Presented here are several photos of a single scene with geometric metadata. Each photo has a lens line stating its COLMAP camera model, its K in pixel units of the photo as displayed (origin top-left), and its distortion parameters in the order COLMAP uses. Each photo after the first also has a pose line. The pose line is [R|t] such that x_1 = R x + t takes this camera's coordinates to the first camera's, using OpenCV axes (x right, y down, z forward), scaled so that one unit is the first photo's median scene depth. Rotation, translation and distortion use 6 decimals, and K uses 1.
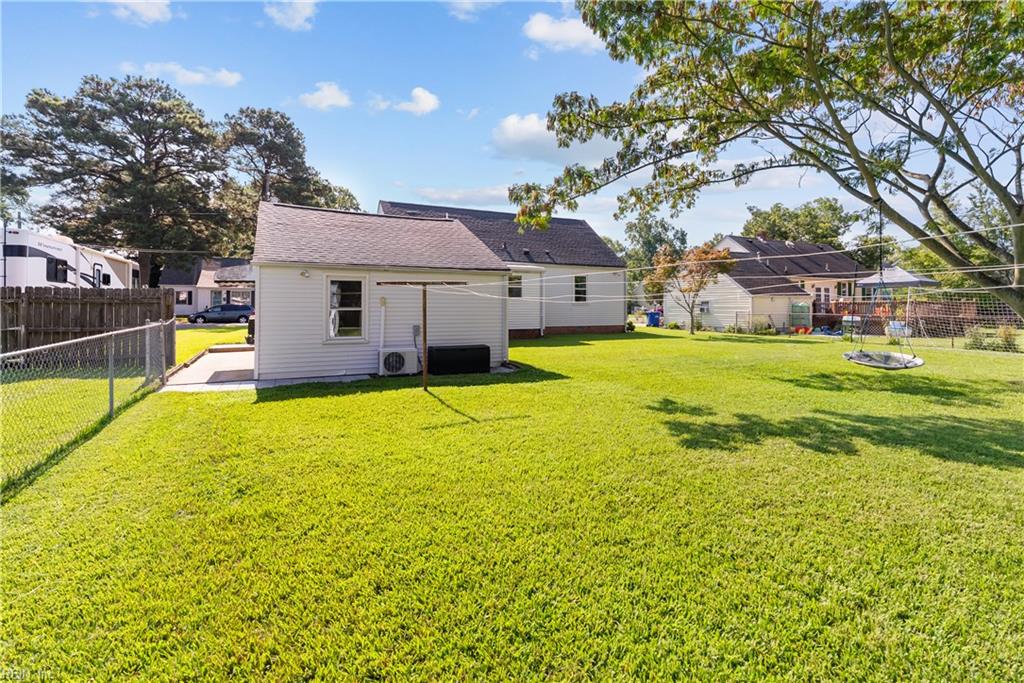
lens RADIAL K [[457.8, 0, 514.2], [0, 457.8, 303.3], [0, 0, 1]] dist [-0.002328, -0.000363]
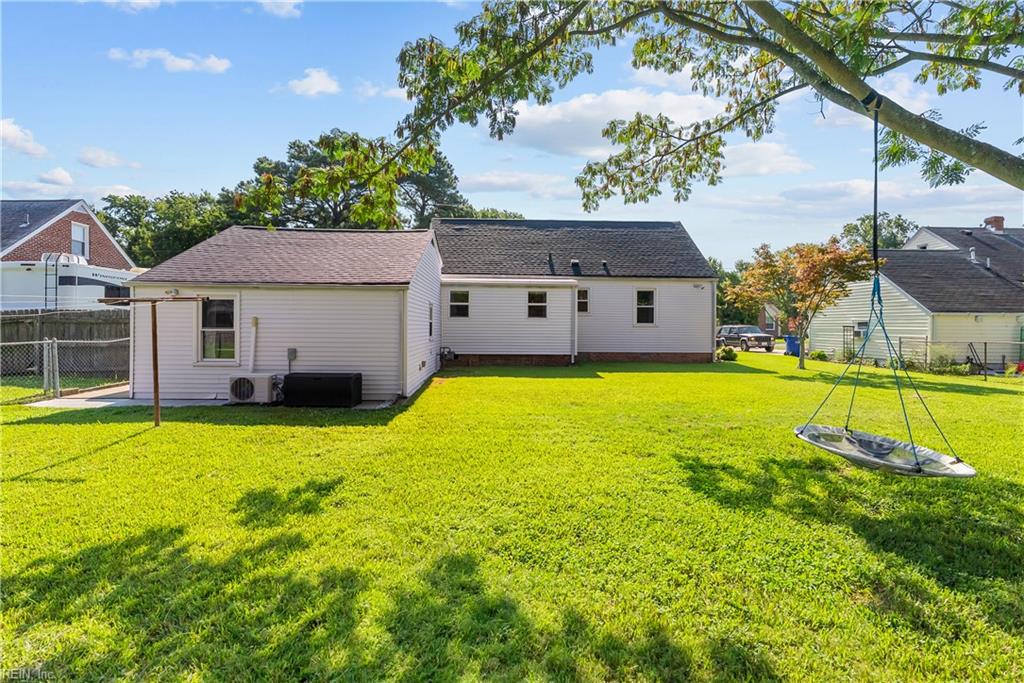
lens RADIAL K [[458.8, 0, 515.8], [0, 458.8, 329.0], [0, 0, 1]] dist [-0.001432, -0.000327]
pose [[0.916940, 0.006298, -0.398975, 0.303564], [-0.002199, 0.999940, 0.010730, 0.000013], [0.399018, -0.008961, 0.916899, 0.199122]]
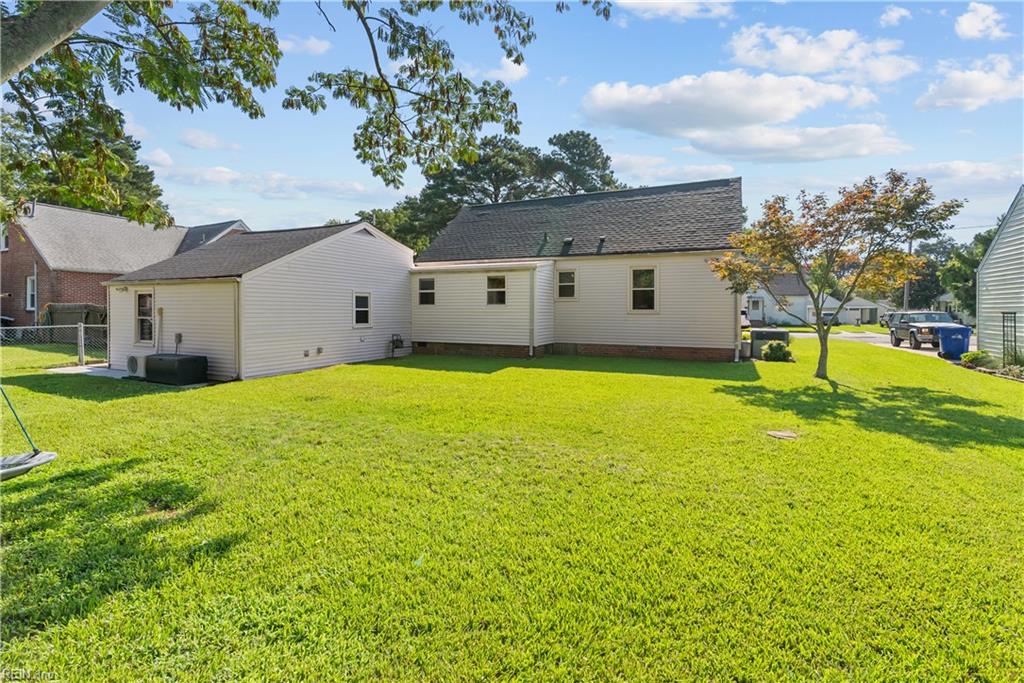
lens RADIAL K [[467.1, 0, 515.2], [0, 467.1, 314.4], [0, 0, 1]] dist [-0.016934, -0.000068]
pose [[0.646586, 0.003623, -0.762832, 0.628834], [0.003280, 0.999966, 0.007530, -0.000785], [0.762834, -0.007371, 0.646553, 0.506432]]
